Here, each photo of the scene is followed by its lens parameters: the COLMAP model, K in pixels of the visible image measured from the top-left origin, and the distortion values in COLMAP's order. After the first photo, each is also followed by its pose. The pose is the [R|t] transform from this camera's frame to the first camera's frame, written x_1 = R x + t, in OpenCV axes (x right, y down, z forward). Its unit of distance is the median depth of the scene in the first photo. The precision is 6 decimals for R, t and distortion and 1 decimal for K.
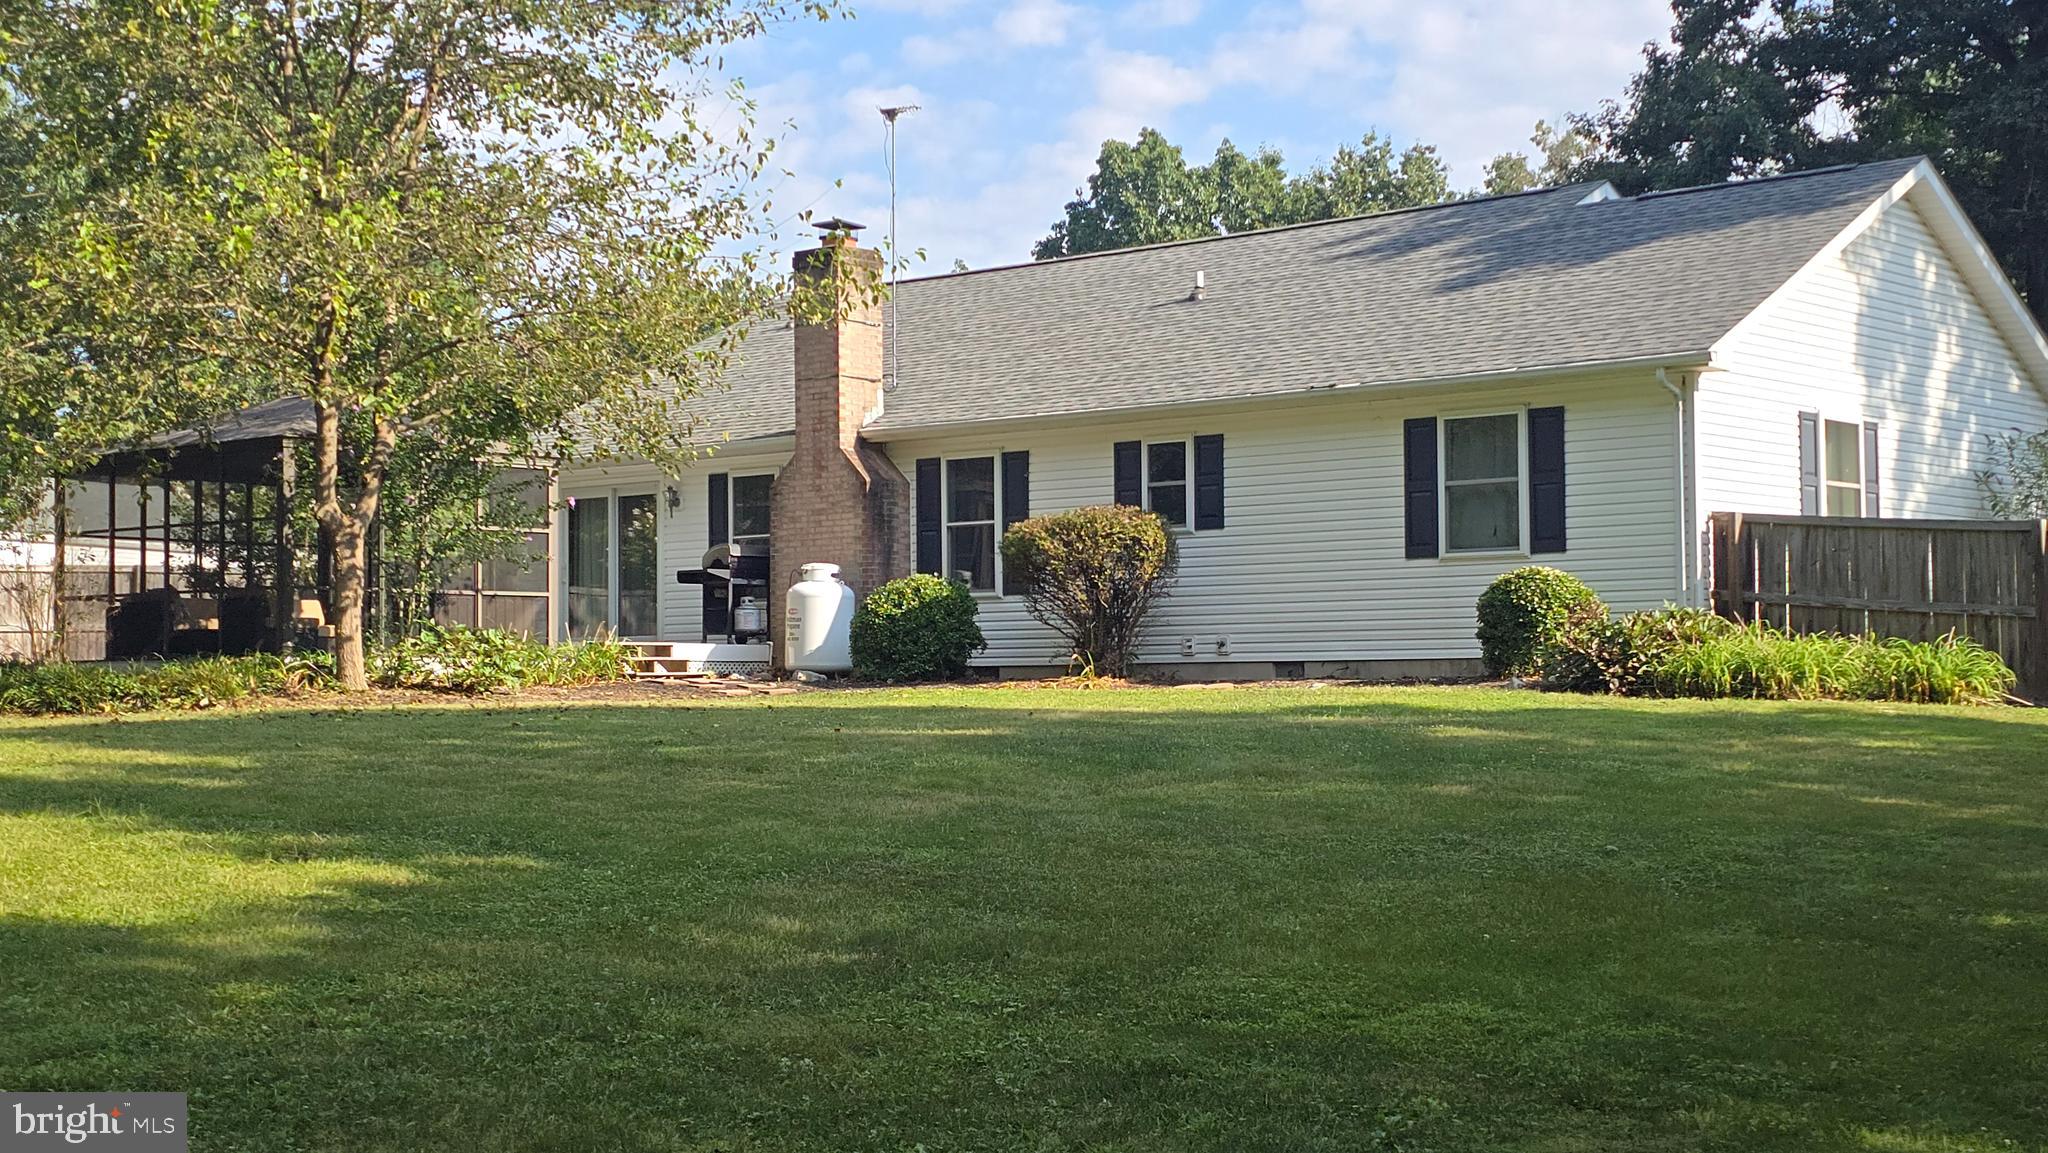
lens RADIAL K [[2792.1, 0, 1021.3], [0, 2792.1, 564.0], [0, 0, 1]] dist [0.244877, -0.869473]
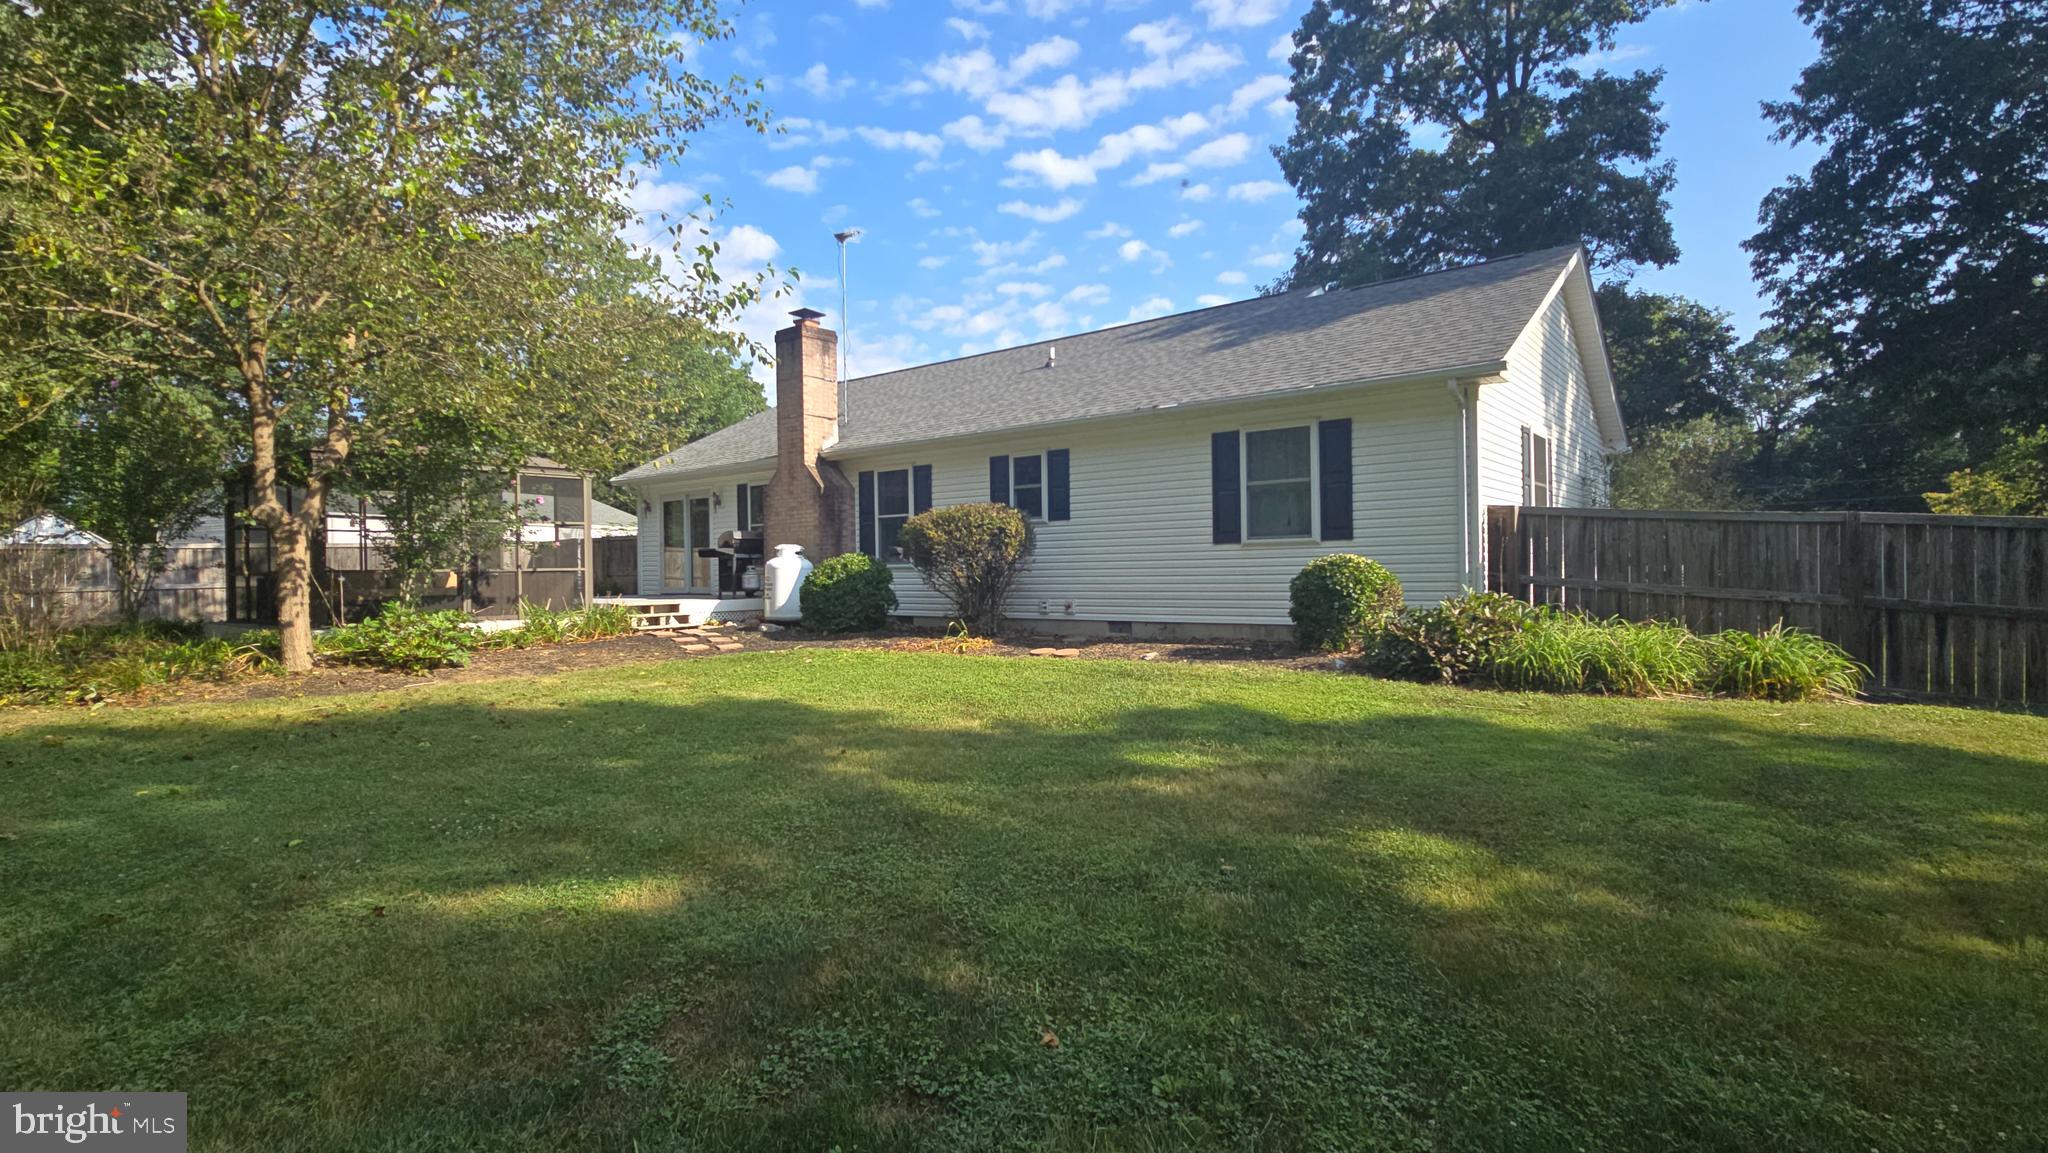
lens RADIAL K [[818.8, 0, 1036.7], [0, 818.8, 566.9], [0, 0, 1]] dist [0.000827, -0.000003]
pose [[0.999286, -0.007317, 0.037065, 0.039287], [0.005327, 0.998554, 0.053501, -0.010445], [-0.037403, -0.053265, 0.997880, 0.568897]]
